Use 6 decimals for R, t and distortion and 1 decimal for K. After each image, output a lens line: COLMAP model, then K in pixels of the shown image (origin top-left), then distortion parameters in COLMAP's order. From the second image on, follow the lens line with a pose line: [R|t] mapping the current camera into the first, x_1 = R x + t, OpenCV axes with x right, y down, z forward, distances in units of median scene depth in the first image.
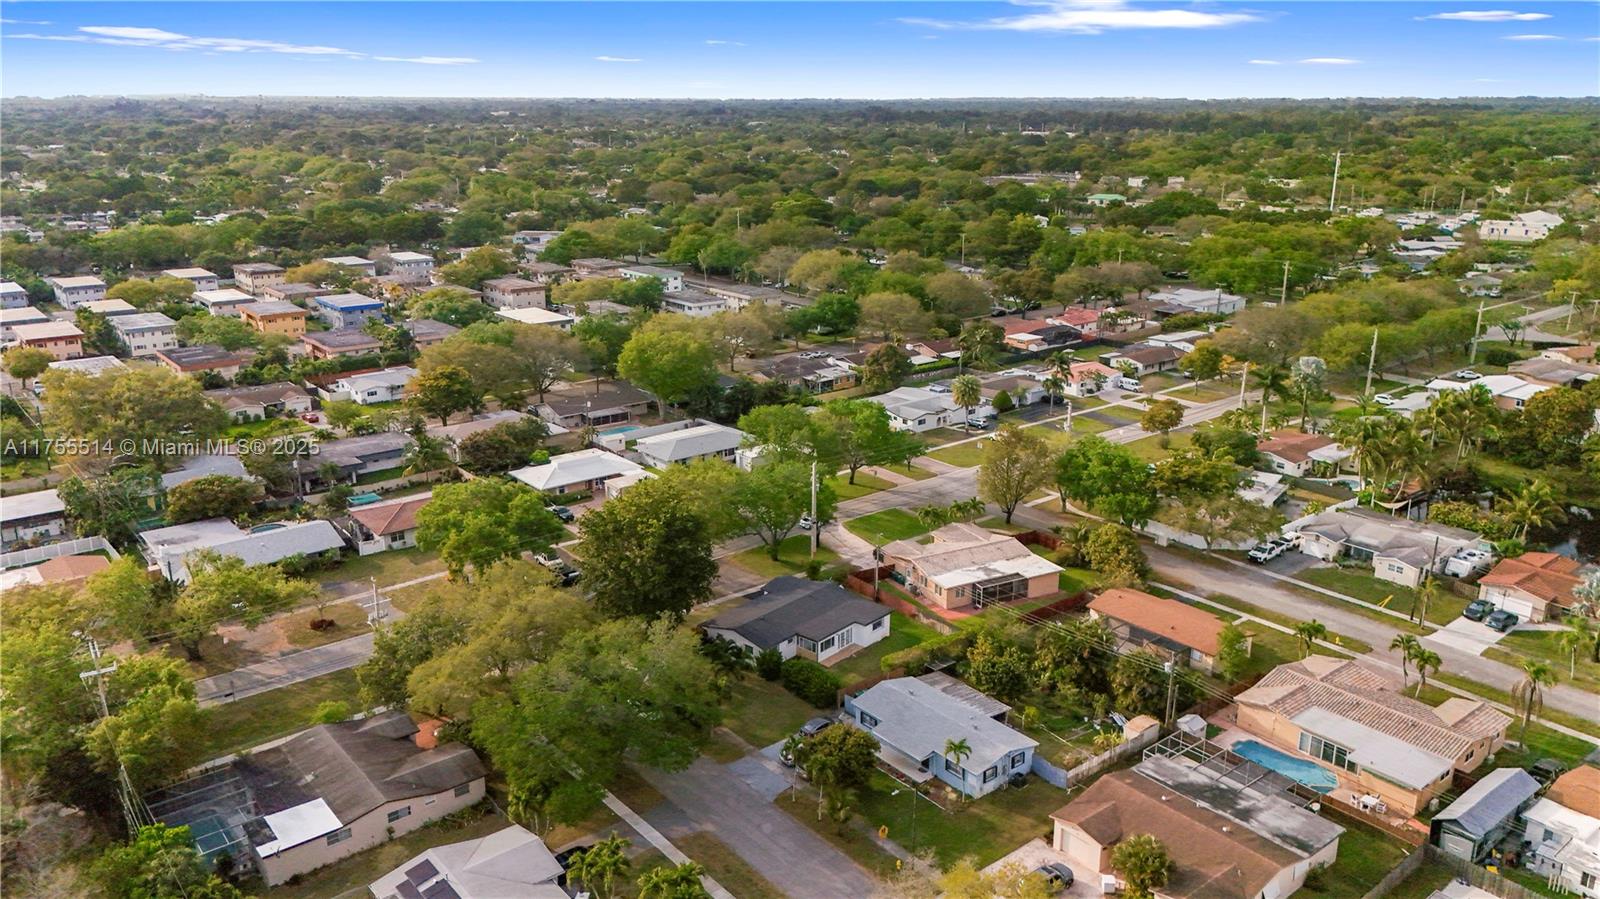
lens RADIAL K [[1191.3, 0, 806.0], [0, 1191.3, 448.9], [0, 0, 1]] dist [0.092991, -0.101420]
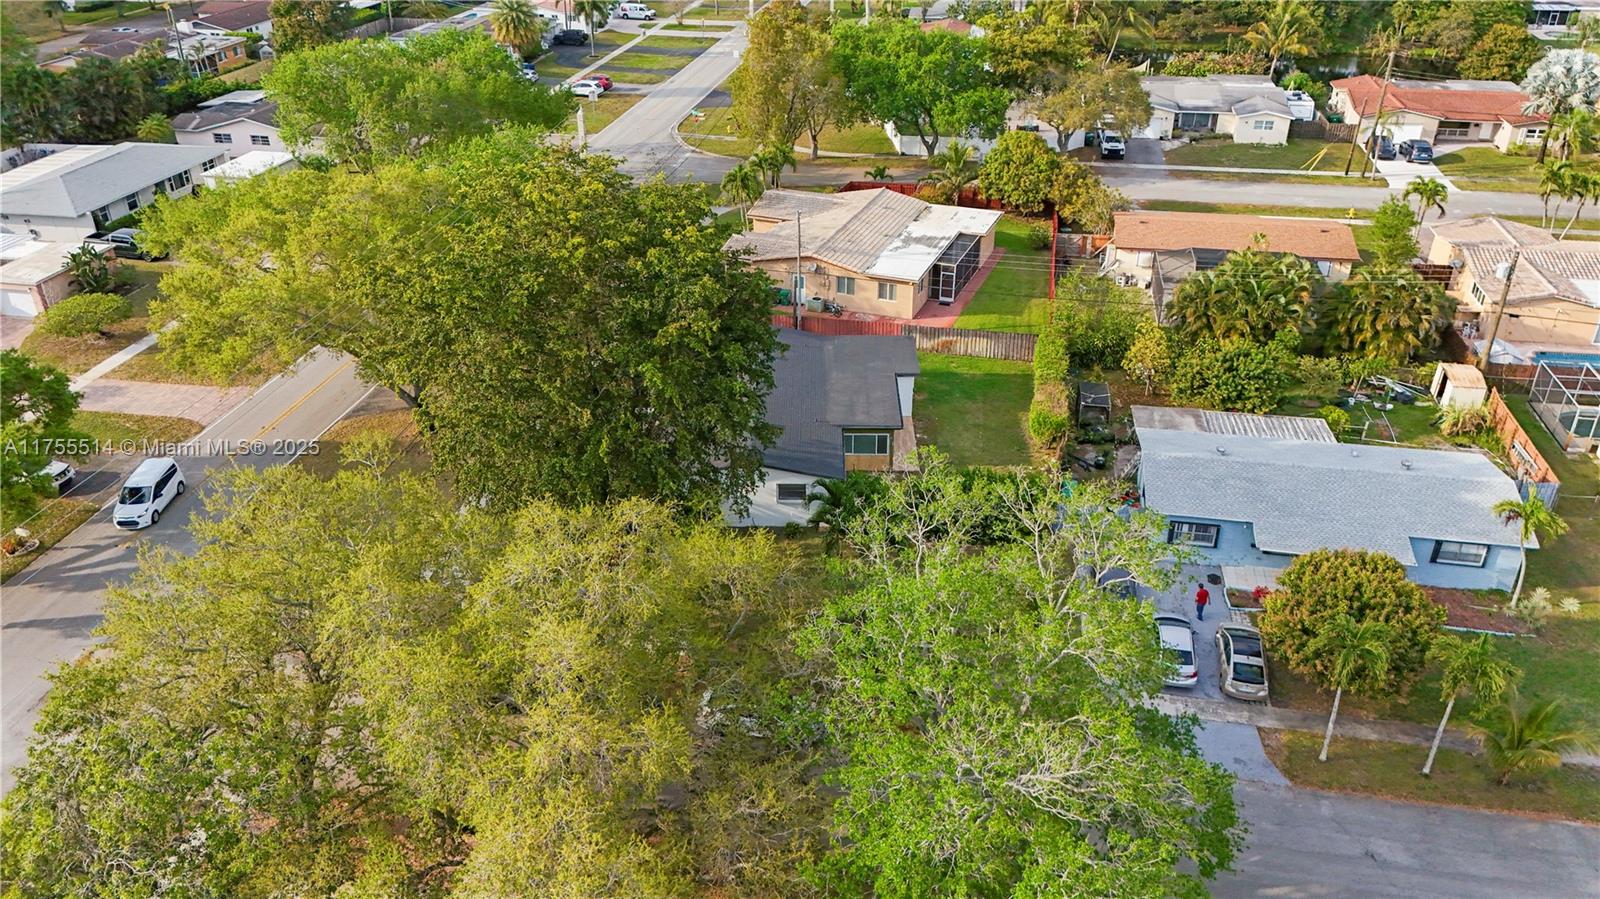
lens RADIAL K [[1191.3, 0, 806.0], [0, 1191.3, 448.9], [0, 0, 1]] dist [0.092991, -0.101420]
pose [[0.763823, -0.318099, 0.561594, -0.240262], [0.189110, 0.942226, 0.276490, 0.022884], [-0.617100, -0.104987, 0.779850, 0.528348]]
